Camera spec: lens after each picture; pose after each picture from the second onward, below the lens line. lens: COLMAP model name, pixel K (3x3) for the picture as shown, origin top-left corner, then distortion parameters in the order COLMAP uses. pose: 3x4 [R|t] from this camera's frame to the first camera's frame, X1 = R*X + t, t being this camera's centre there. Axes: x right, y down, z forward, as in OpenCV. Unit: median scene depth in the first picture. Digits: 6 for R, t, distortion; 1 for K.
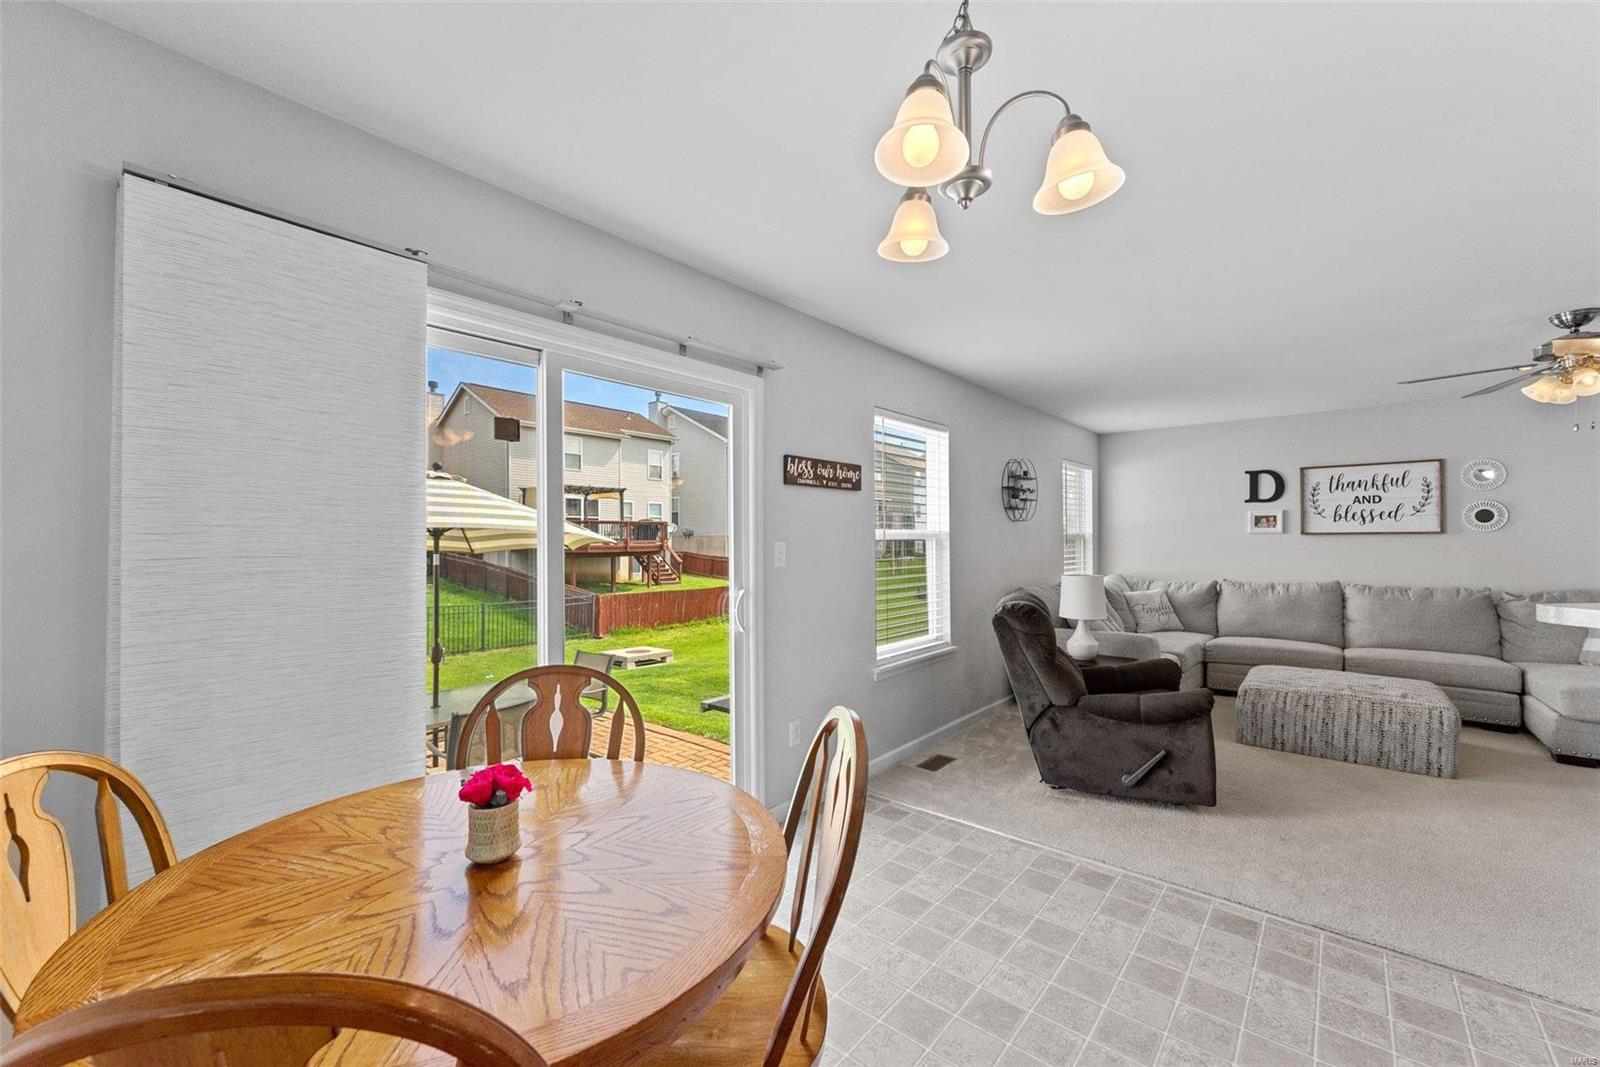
lens RADIAL K [[636.6, 0, 800.0], [0, 636.6, 533.5], [0, 0, 1]] dist [0.002401, 0.000347]
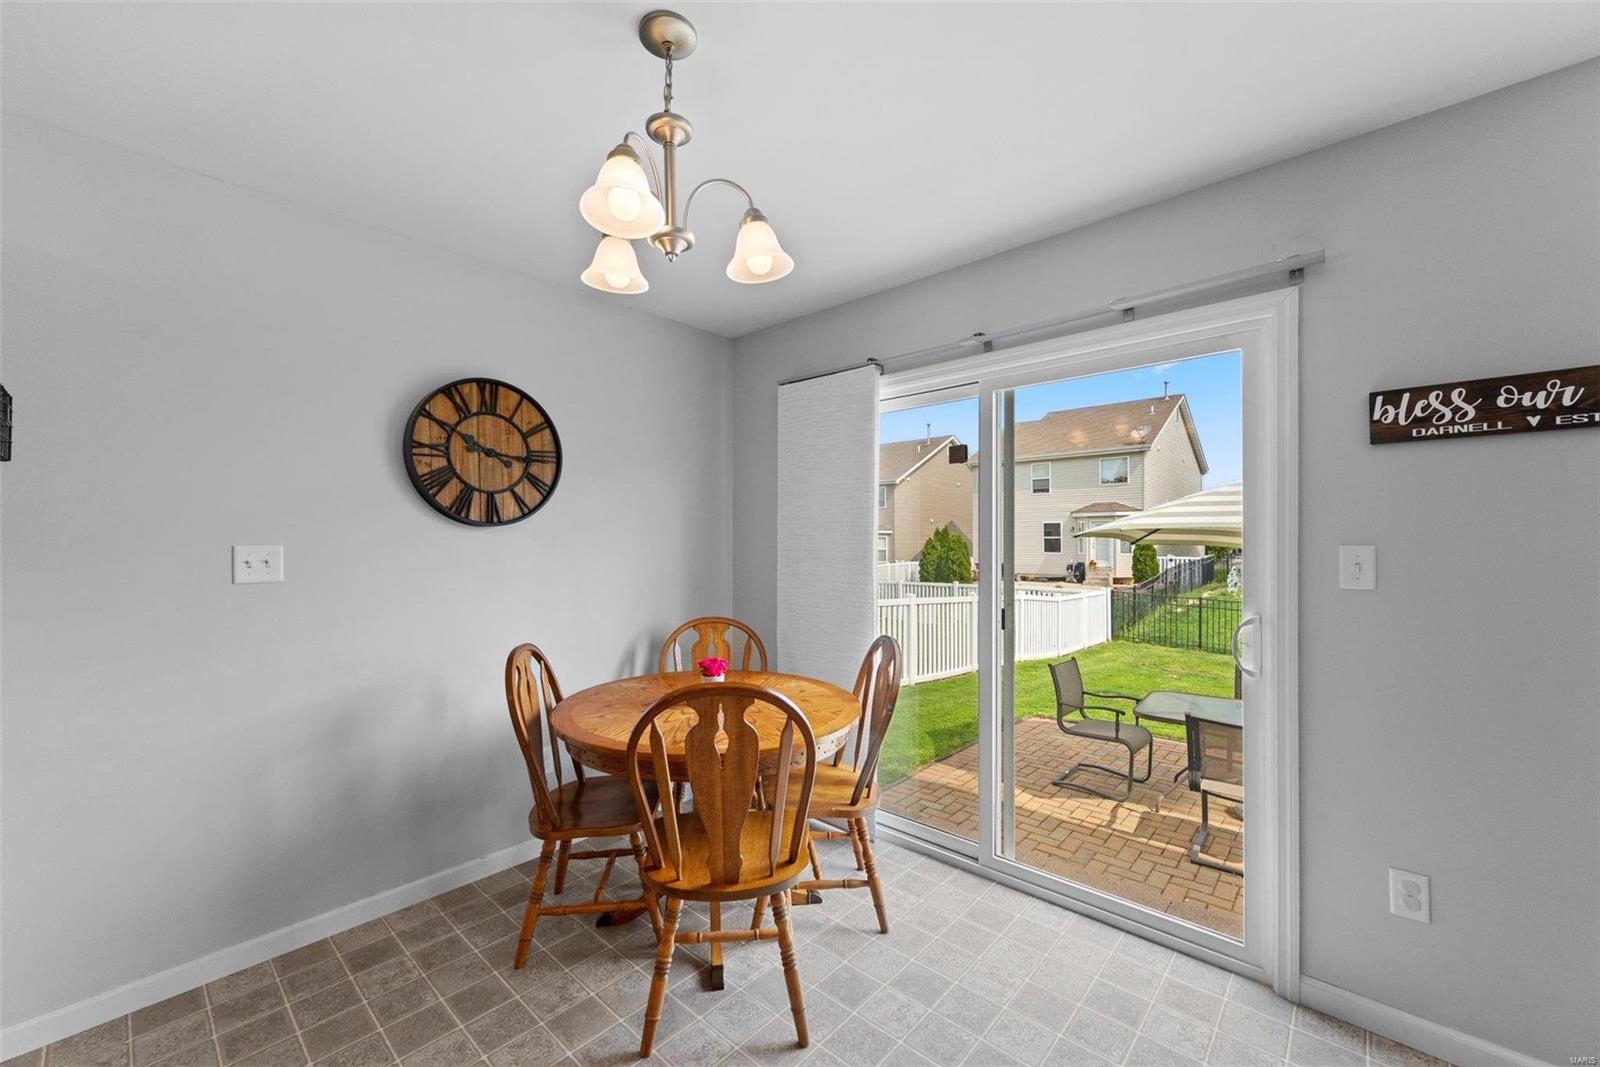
lens RADIAL K [[636.6, 0, 800.0], [0, 636.6, 533.5], [0, 0, 1]] dist [0.002401, 0.000347]
pose [[-0.031892, -0.006333, -0.999471, 0.322993], [0.013366, 0.999888, -0.006762, -0.000510], [0.999402, -0.013574, -0.031804, 0.287787]]
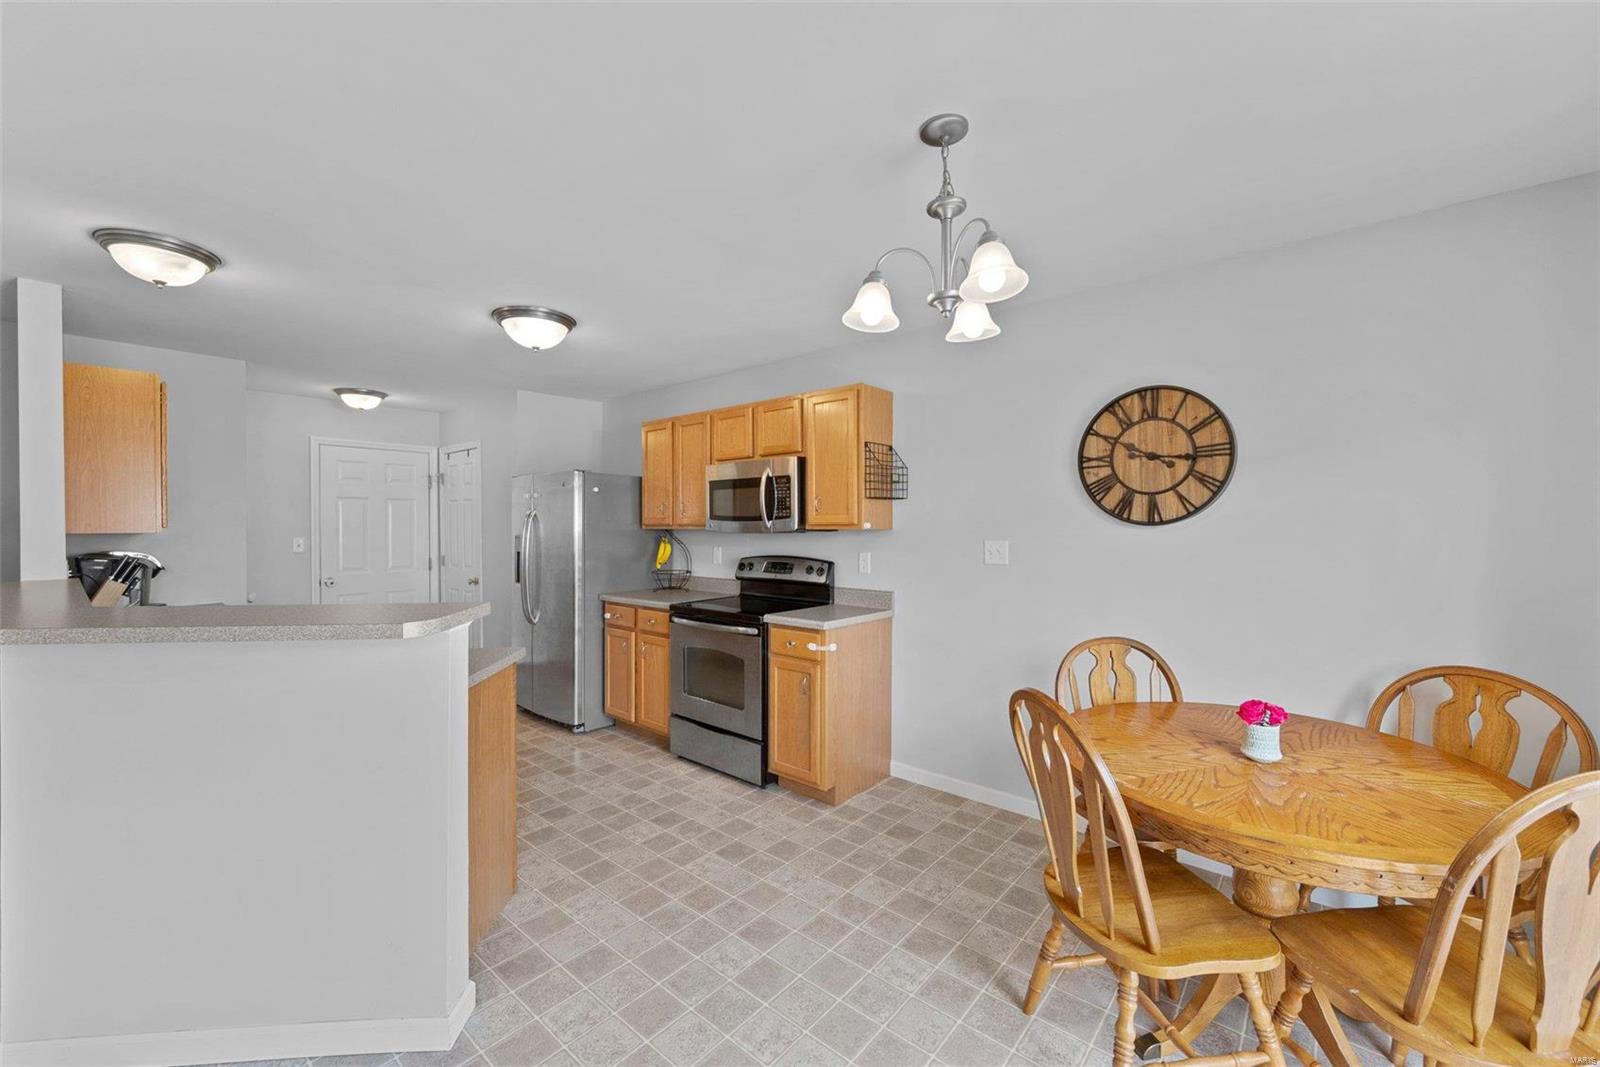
lens RADIAL K [[626.8, 0, 797.8], [0, 626.8, 530.7], [0, 0, 1]] dist [-0.000027, -0.000159]
pose [[-0.999956, 0.008358, 0.004228, 0.133813], [0.008337, 0.999952, -0.005084, -0.007944], [-0.004270, -0.005049, -0.999978, 0.536067]]
